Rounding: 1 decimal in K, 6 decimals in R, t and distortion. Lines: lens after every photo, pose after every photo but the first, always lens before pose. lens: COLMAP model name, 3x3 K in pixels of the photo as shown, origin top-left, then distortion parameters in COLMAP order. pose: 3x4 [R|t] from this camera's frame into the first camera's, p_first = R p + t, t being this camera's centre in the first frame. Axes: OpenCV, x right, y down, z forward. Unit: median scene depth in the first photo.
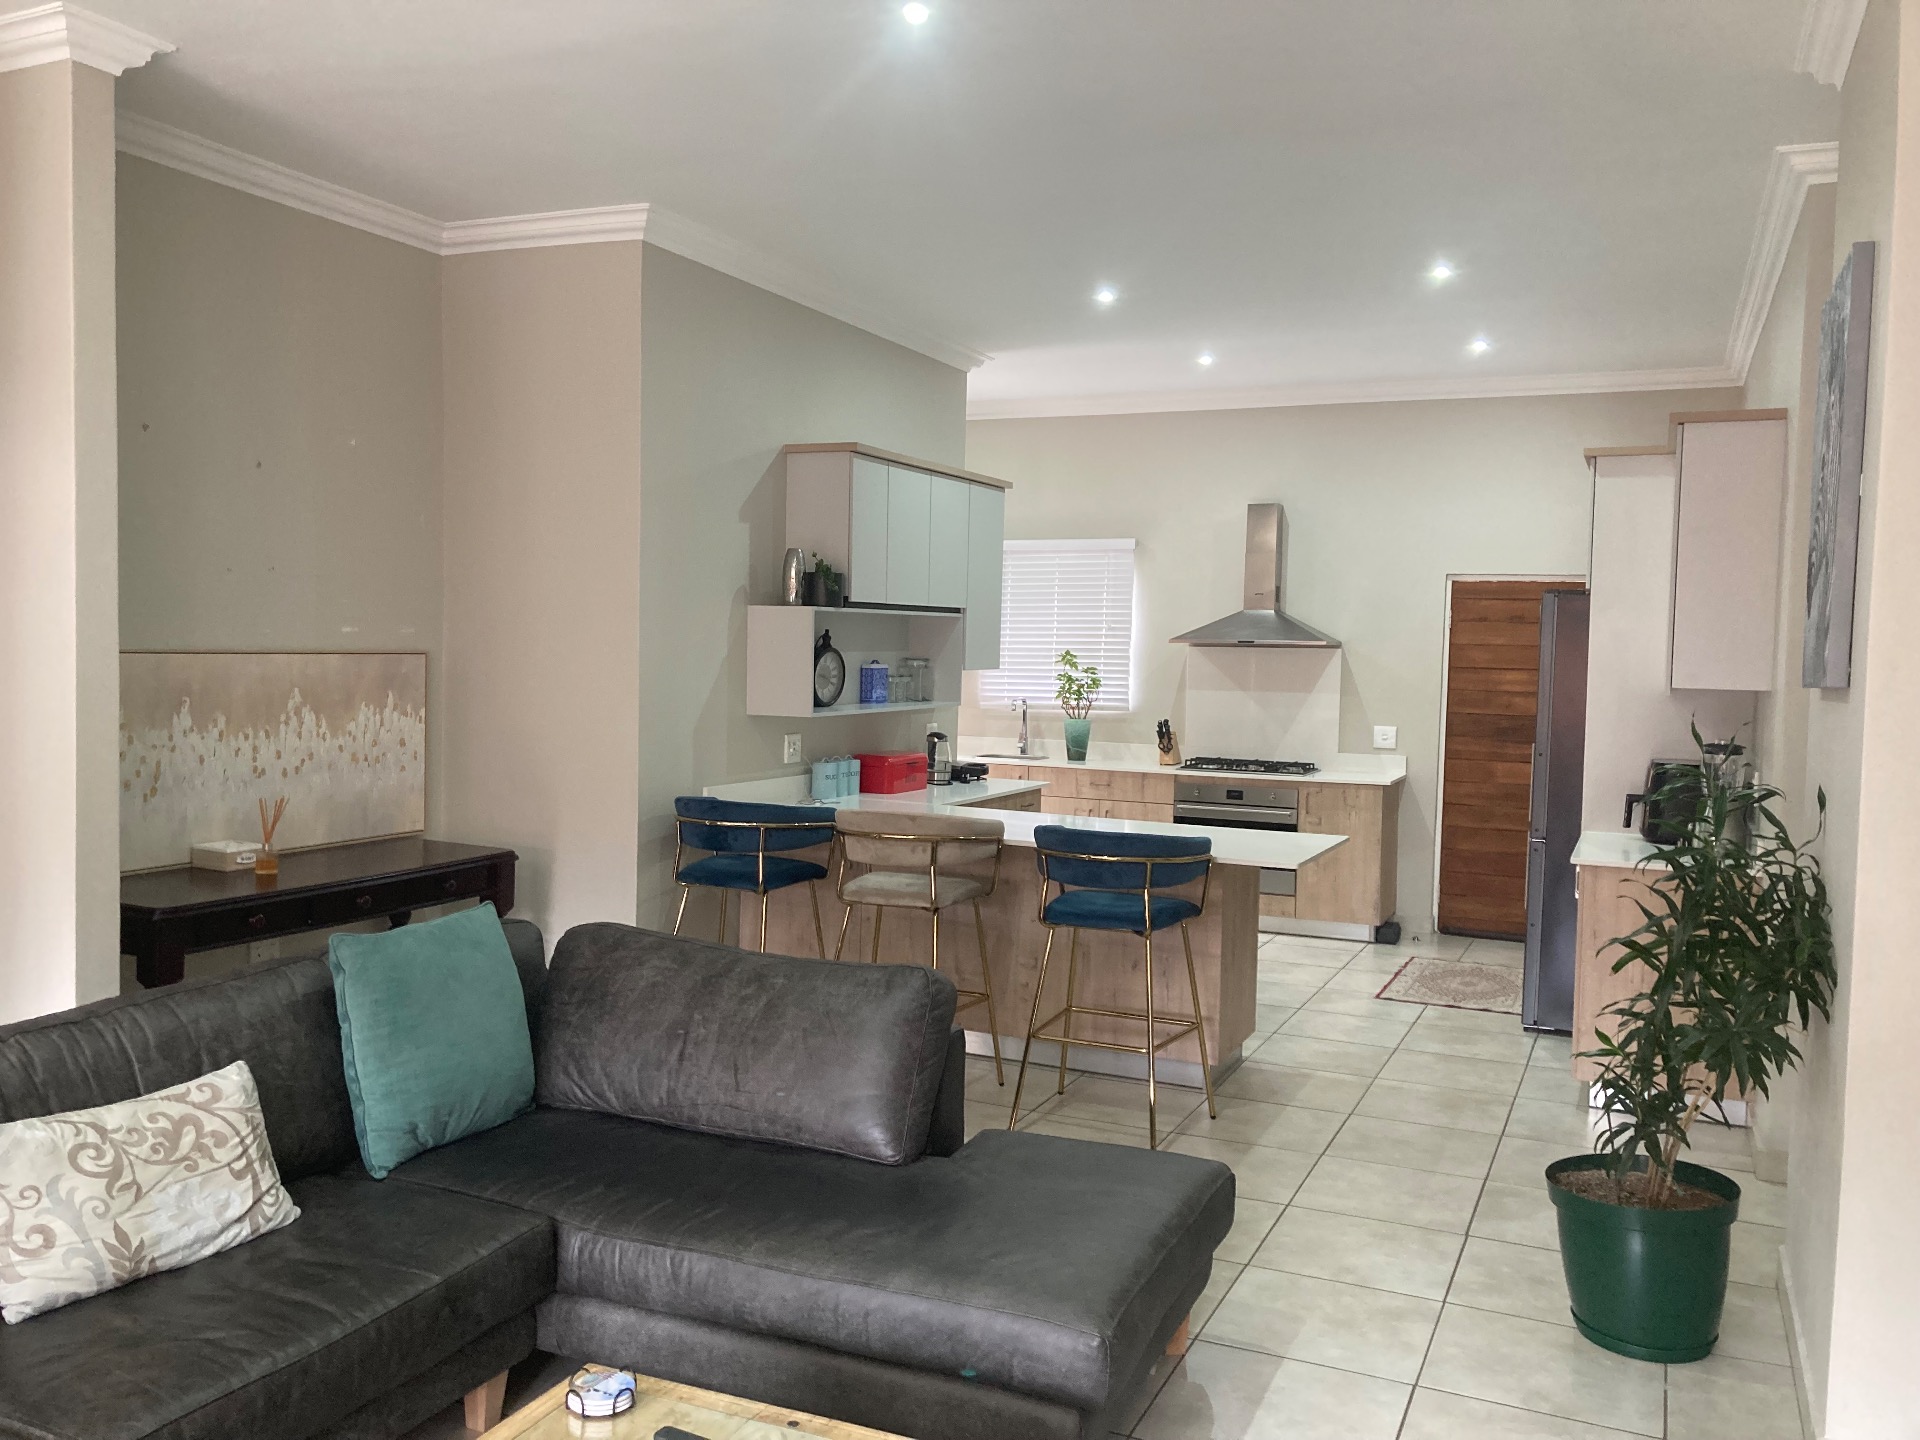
lens RADIAL K [[1586.7, 0, 956.2], [0, 1586.7, 726.7], [0, 0, 1]] dist [0.032879, -0.061692]
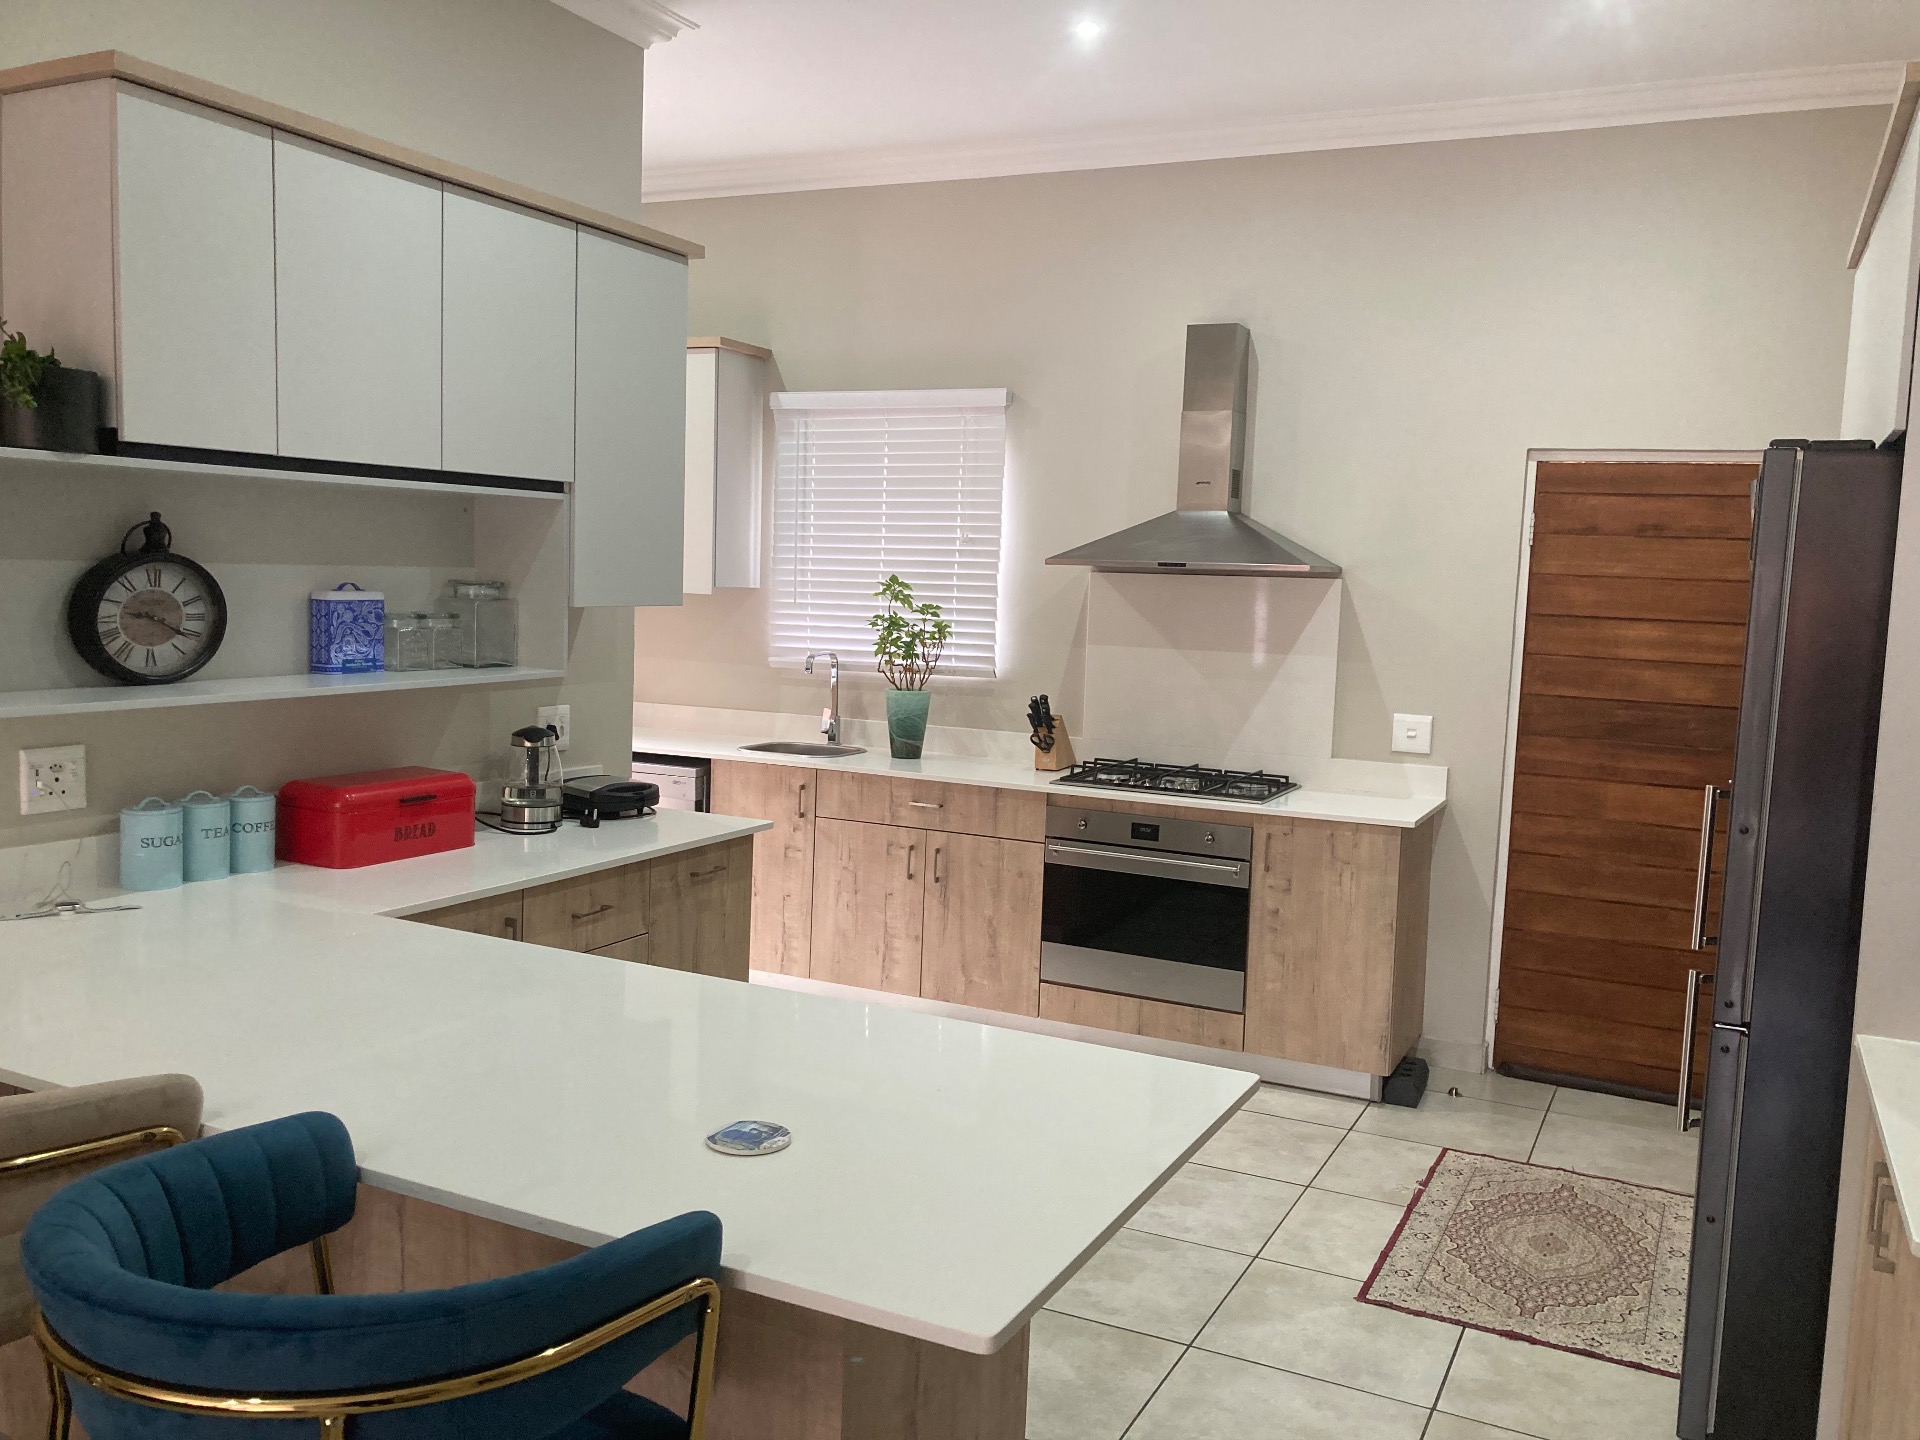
lens RADIAL K [[1586.7, 0, 1011.5], [0, 1586.7, 737.6], [0, 0, 1]] dist [0.032879, -0.061692]
pose [[0.999861, 0.016098, -0.004426, 0.127493], [-0.015858, 0.998638, 0.049707, -0.018545], [0.005220, -0.049630, 0.998754, 0.424307]]
